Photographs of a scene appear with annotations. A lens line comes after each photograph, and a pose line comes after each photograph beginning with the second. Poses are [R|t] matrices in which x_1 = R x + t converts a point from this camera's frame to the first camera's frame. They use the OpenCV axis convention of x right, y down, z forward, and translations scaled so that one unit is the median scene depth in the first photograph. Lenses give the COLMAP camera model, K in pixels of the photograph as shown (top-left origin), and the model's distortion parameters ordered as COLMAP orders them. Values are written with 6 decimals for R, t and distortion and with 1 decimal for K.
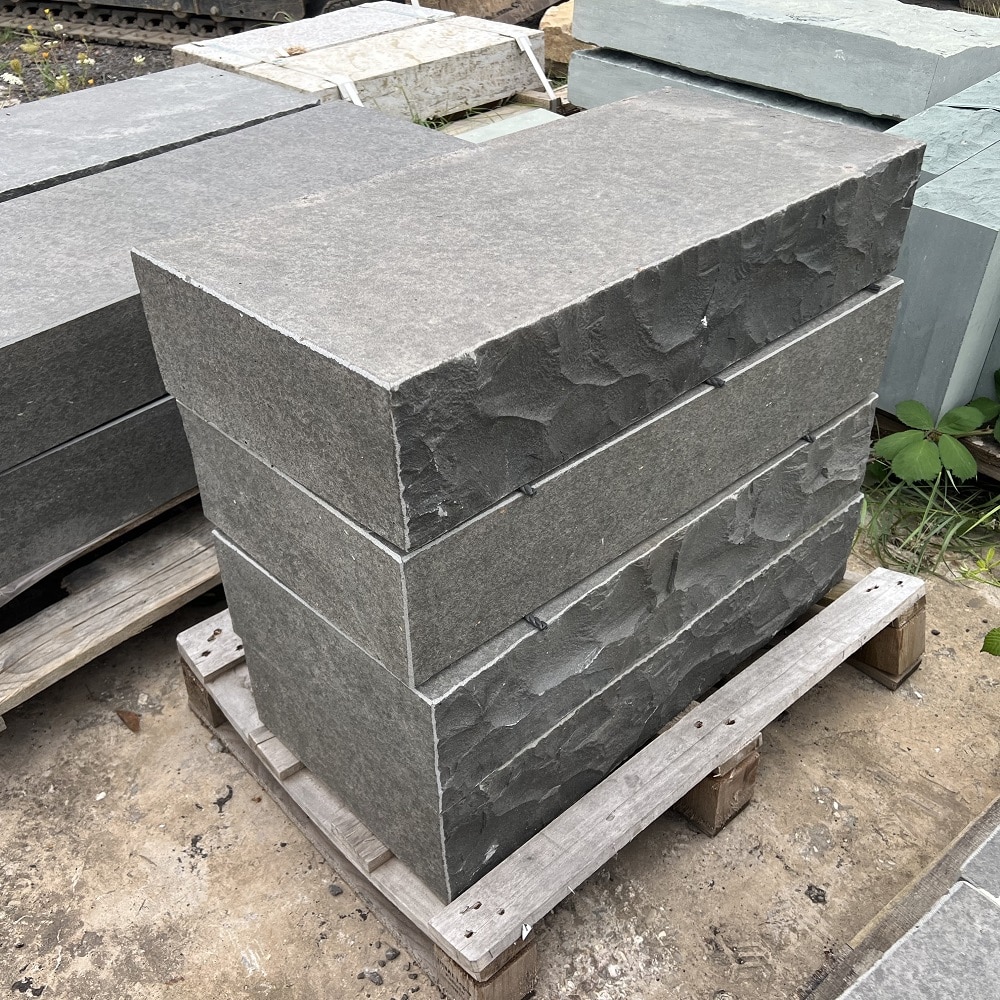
lens RADIAL K [[1053.1, 0, 500.0], [0, 1053.1, 500.0], [0, 0, 1]] dist [0.178085, -0.472053]
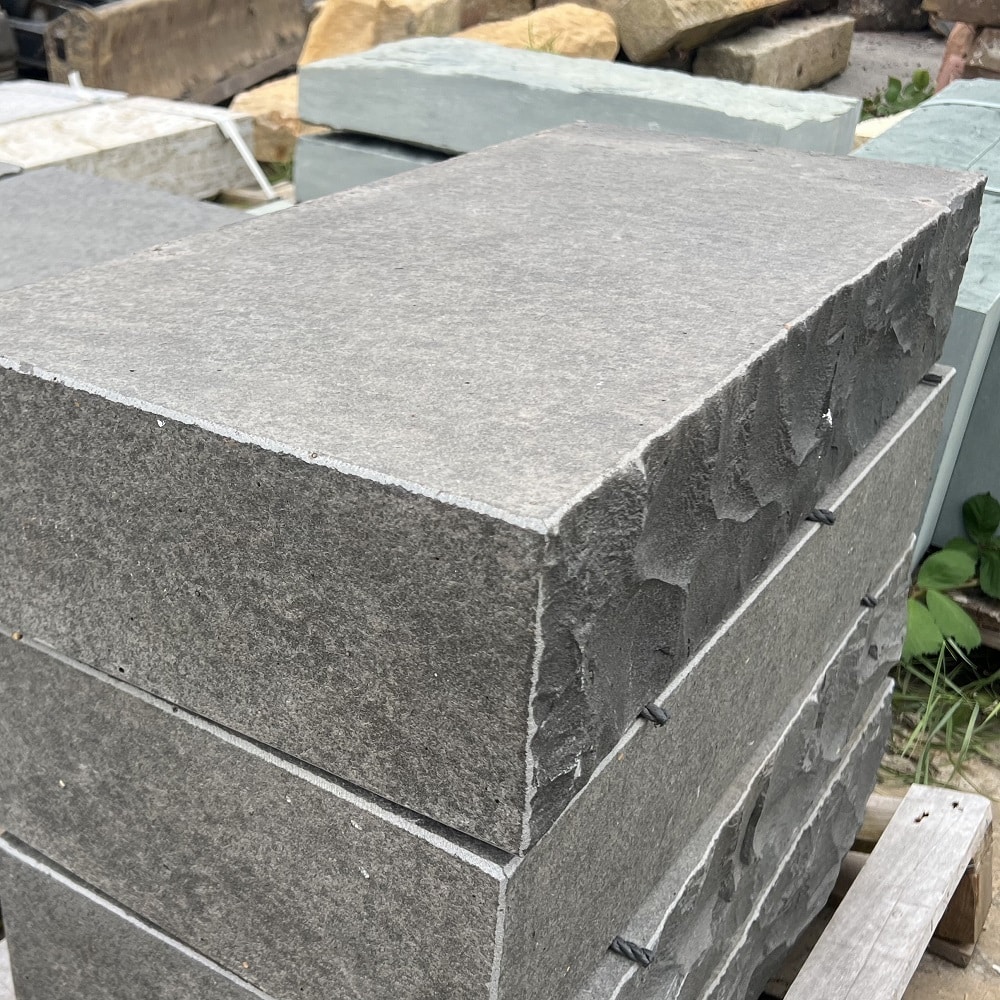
lens RADIAL K [[1385.3, 0, 443.4], [0, 1385.3, 502.4], [0, 0, 1]] dist [0.219782, -0.696409]
pose [[0.980711, -0.058561, 0.186486, -0.207836], [0.086692, 0.985410, -0.146462, -0.020010], [-0.175188, 0.159804, 0.971479, 0.277775]]
